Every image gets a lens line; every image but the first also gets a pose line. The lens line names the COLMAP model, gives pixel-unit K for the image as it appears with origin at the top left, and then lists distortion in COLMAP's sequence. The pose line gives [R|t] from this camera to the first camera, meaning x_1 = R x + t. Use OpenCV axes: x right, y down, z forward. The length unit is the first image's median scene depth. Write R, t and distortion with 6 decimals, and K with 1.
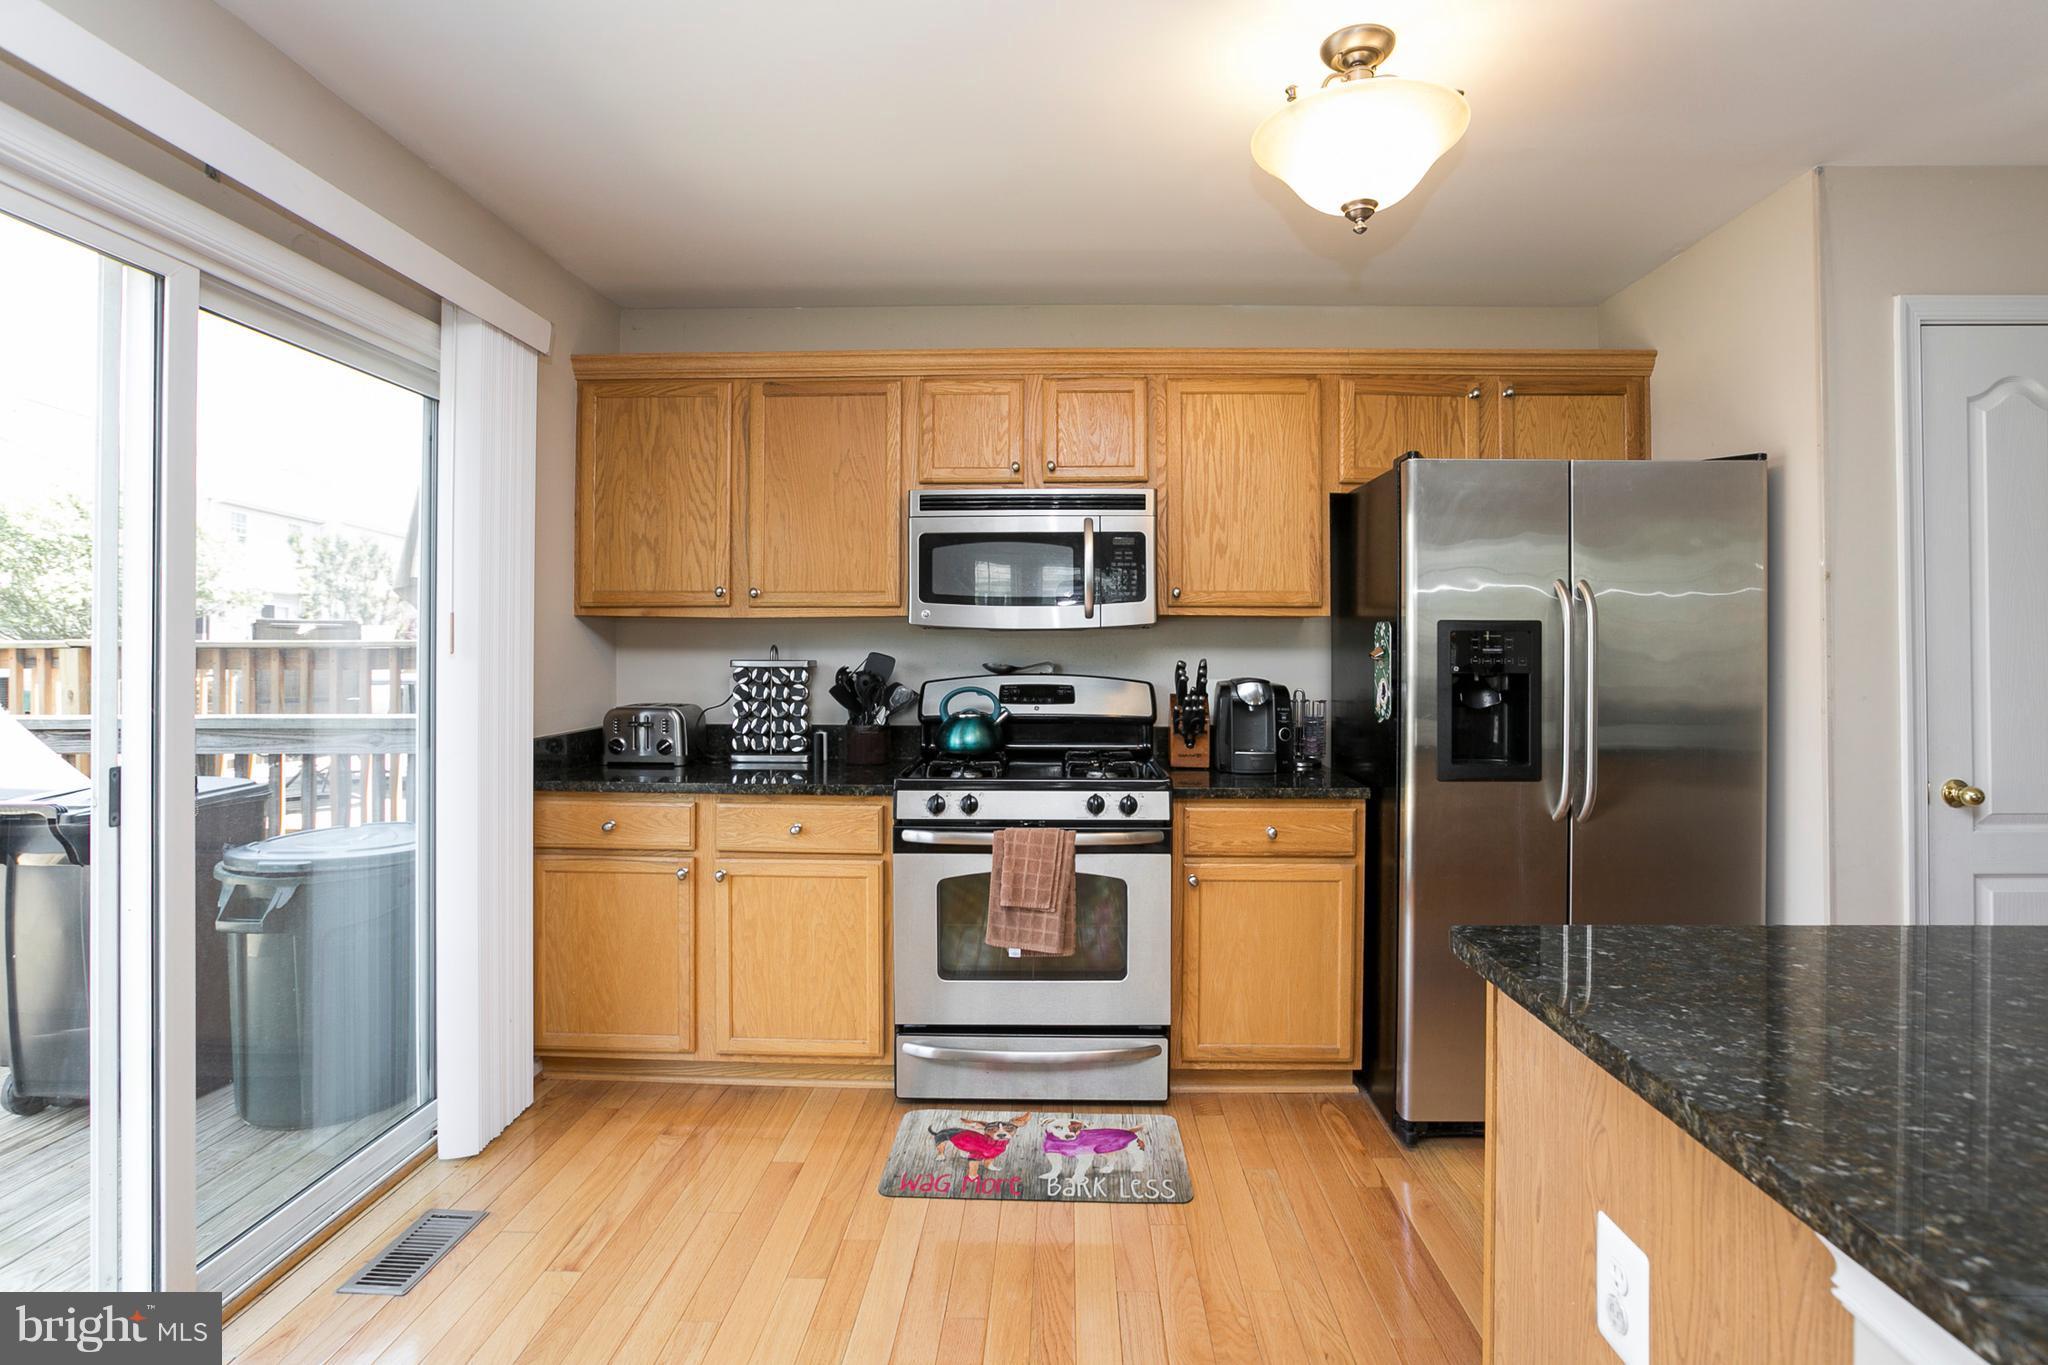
lens RADIAL K [[1017.6, 0, 1065.0], [0, 1017.6, 646.2], [0, 0, 1]] dist [-0.047142, 0.019642]
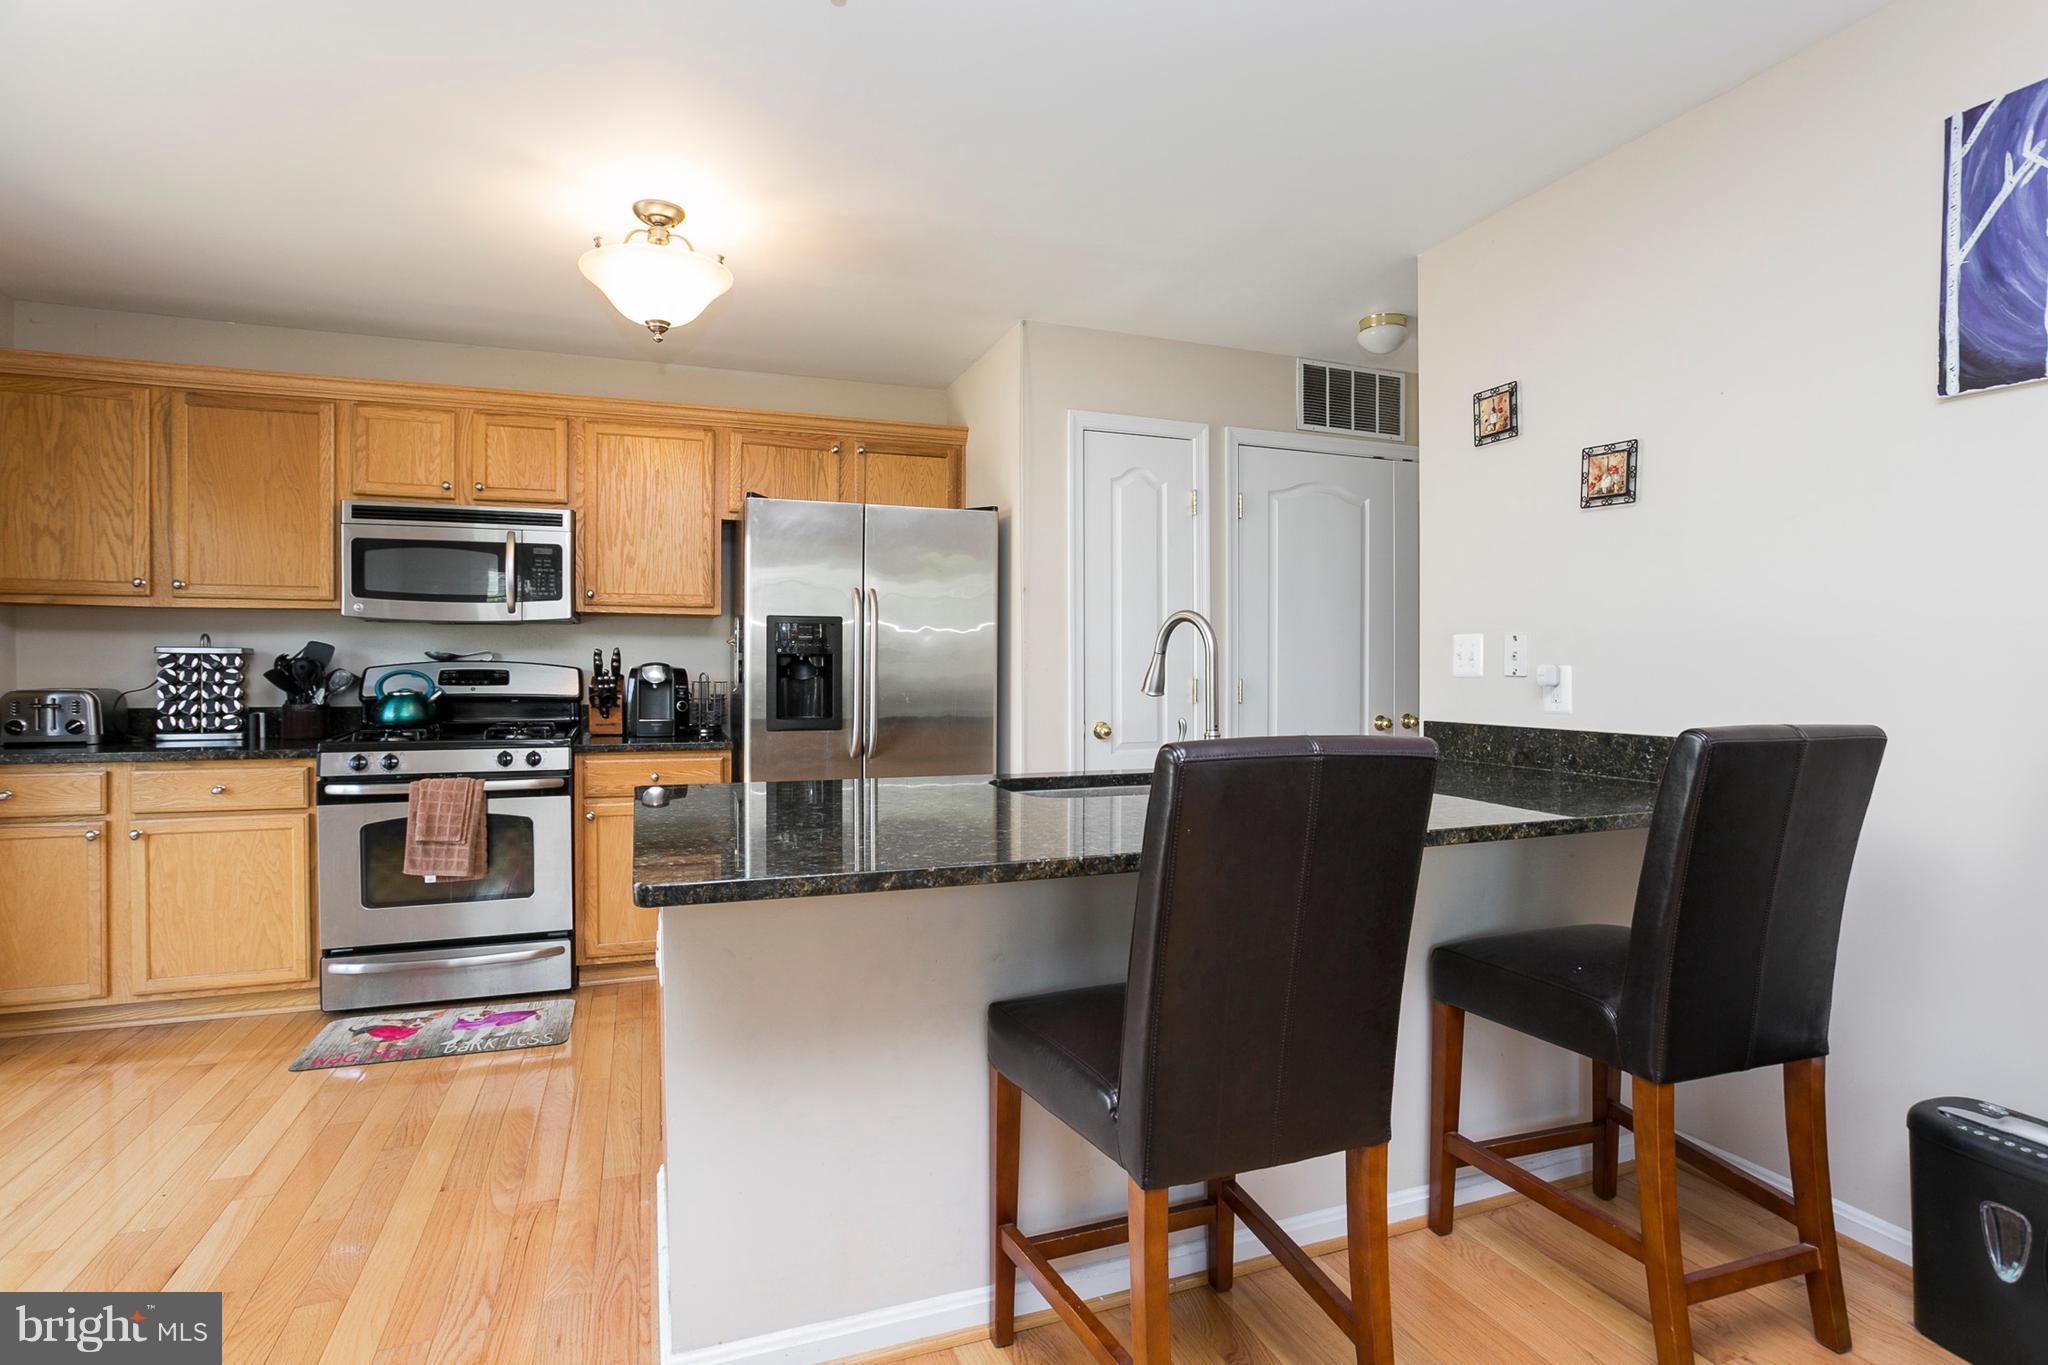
lens RADIAL K [[1017.6, 0, 1071.6], [0, 1017.6, 683.3], [0, 0, 1]] dist [-0.047142, 0.019642]
pose [[0.927035, -0.004874, 0.374943, 0.192235], [-0.001465, 0.999861, 0.016621, 0.035985], [-0.374972, -0.015957, 0.926899, -0.370216]]
